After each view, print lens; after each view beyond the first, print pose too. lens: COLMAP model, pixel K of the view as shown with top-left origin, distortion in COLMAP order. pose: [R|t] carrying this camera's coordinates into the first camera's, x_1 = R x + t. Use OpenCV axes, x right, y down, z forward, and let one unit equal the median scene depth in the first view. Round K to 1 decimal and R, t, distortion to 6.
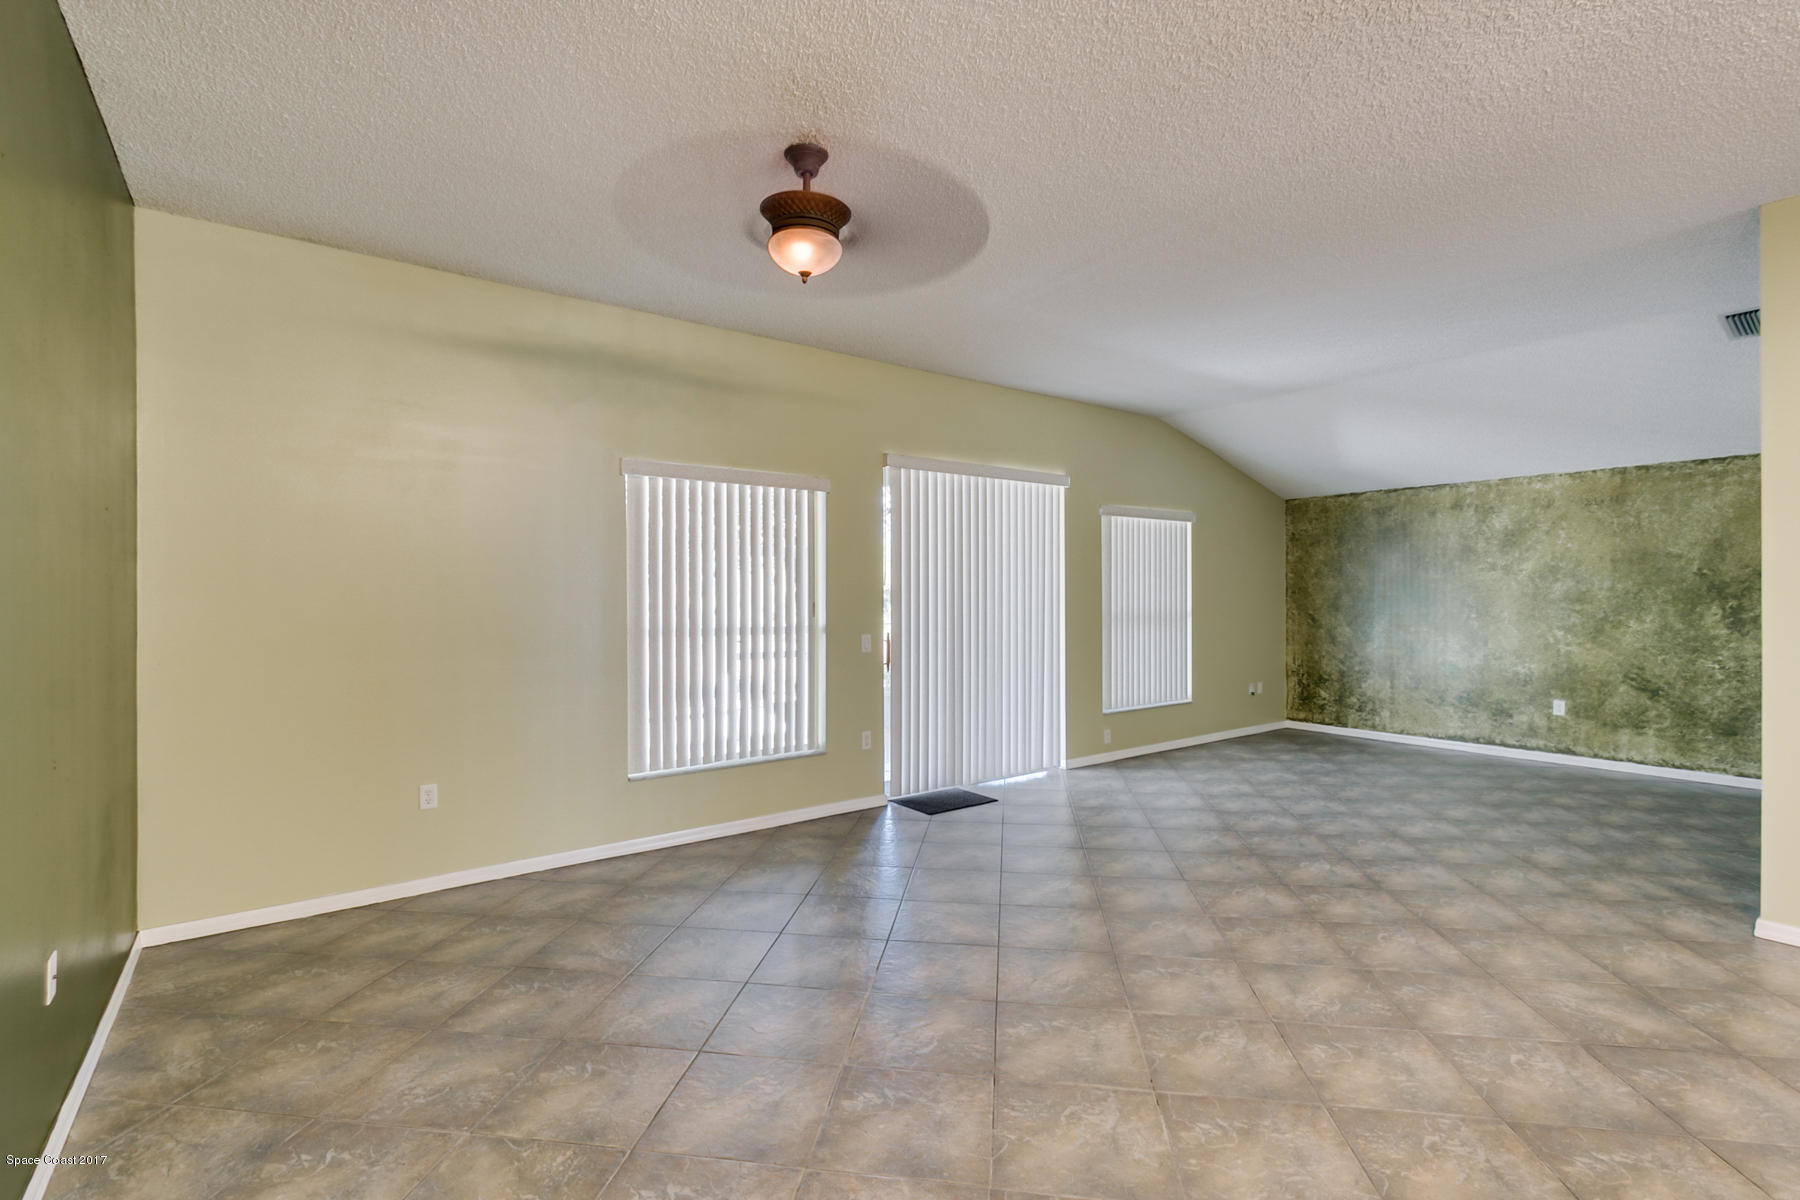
lens RADIAL K [[821.7, 0, 900.0], [0, 821.7, 600.0], [0, 0, 1]] dist [0.005310, 0.000046]
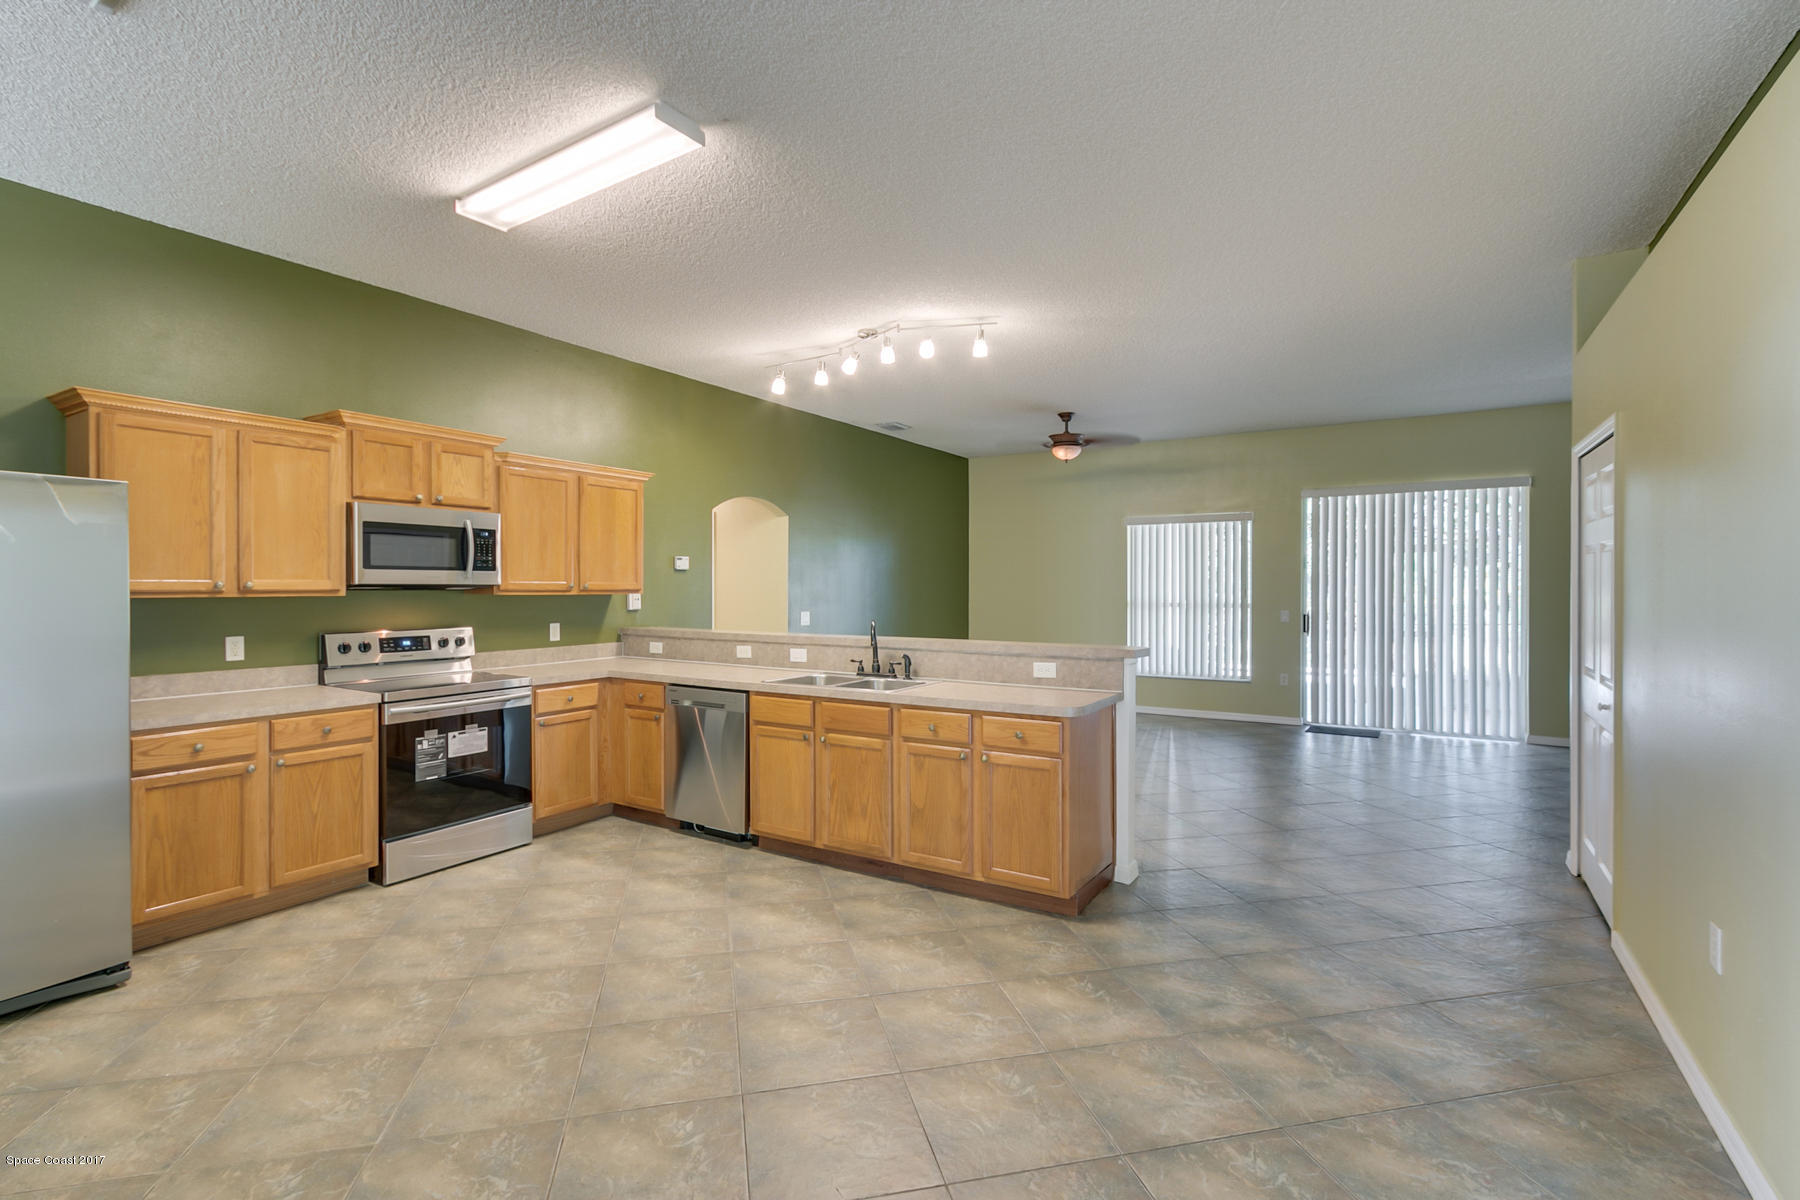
lens RADIAL K [[836.3, 0, 895.8], [0, 836.3, 596.1], [0, 0, 1]] dist [0.008170, 0.000131]
pose [[0.351466, 0.014800, -0.936084, 0.899857], [-0.006515, 0.999889, 0.013363, -0.001533], [0.936178, 0.001402, 0.351523, -0.176682]]
